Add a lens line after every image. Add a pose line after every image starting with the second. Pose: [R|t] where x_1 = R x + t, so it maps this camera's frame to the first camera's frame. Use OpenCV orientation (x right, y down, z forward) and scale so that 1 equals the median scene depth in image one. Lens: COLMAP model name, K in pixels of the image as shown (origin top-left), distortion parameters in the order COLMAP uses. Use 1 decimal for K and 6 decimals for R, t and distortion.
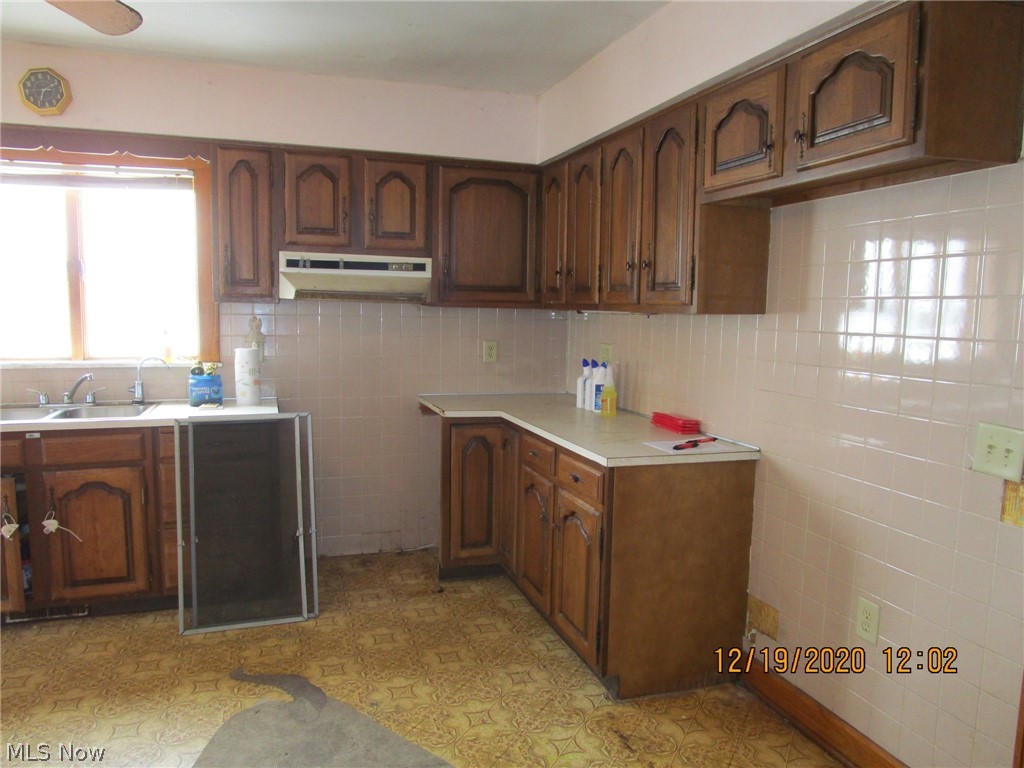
lens RADIAL K [[727.4, 0, 509.6], [0, 727.4, 387.7], [0, 0, 1]] dist [-0.011887, -0.004701]
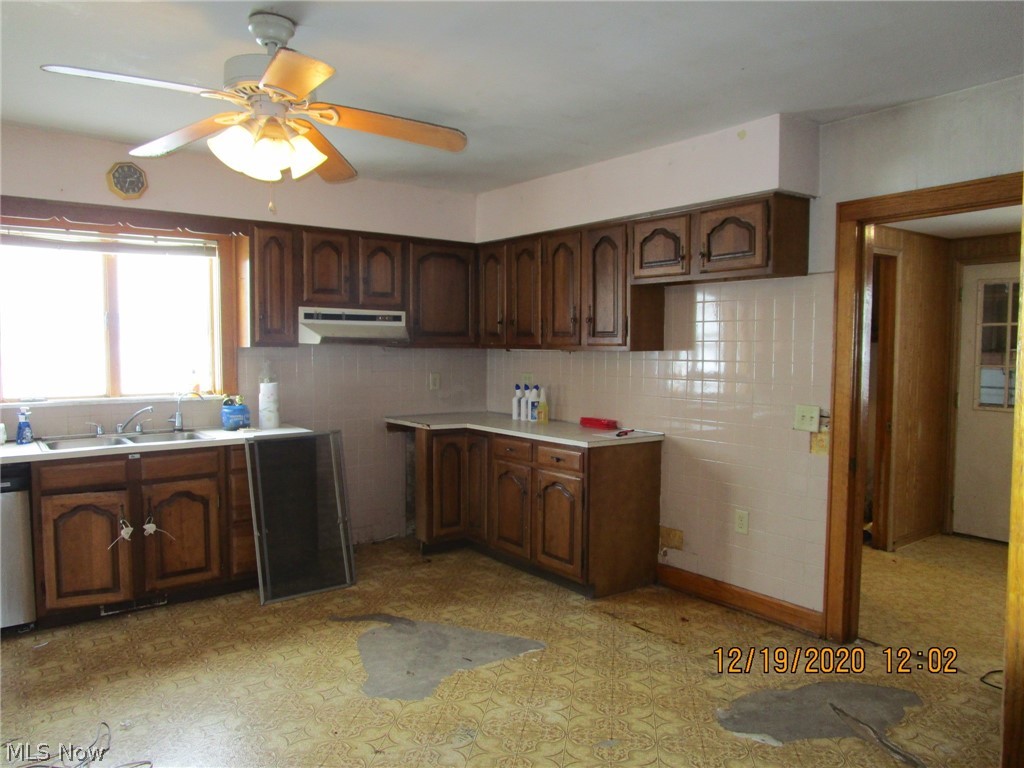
lens RADIAL K [[727.4, 0, 509.6], [0, 727.4, 387.7], [0, 0, 1]] dist [-0.011887, -0.004701]
pose [[0.947392, -0.030607, 0.318608, -0.426032], [0.045755, 0.998145, -0.040167, 0.026983], [-0.316787, 0.052632, 0.947035, -0.371402]]
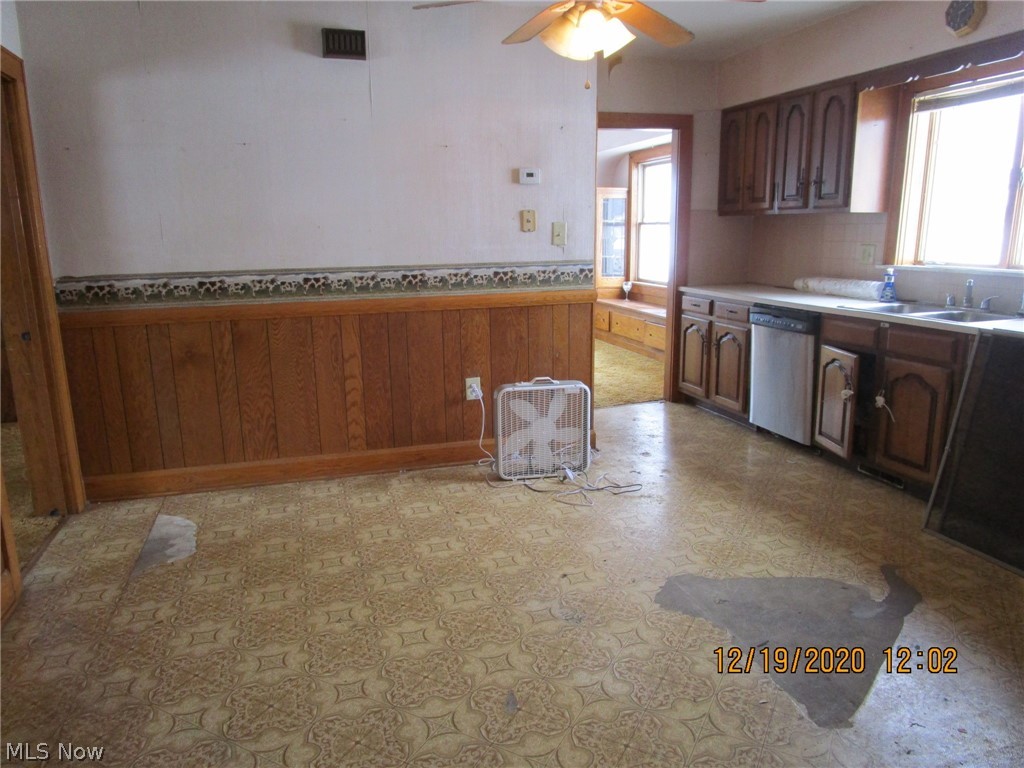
lens RADIAL K [[727.4, 0, 509.6], [0, 727.4, 387.7], [0, 0, 1]] dist [-0.011887, -0.004701]
pose [[-0.012332, 0.201855, -0.979338, 0.530217], [-0.097293, 0.974523, 0.202088, -0.014445], [0.995179, 0.097775, 0.007622, 0.366039]]
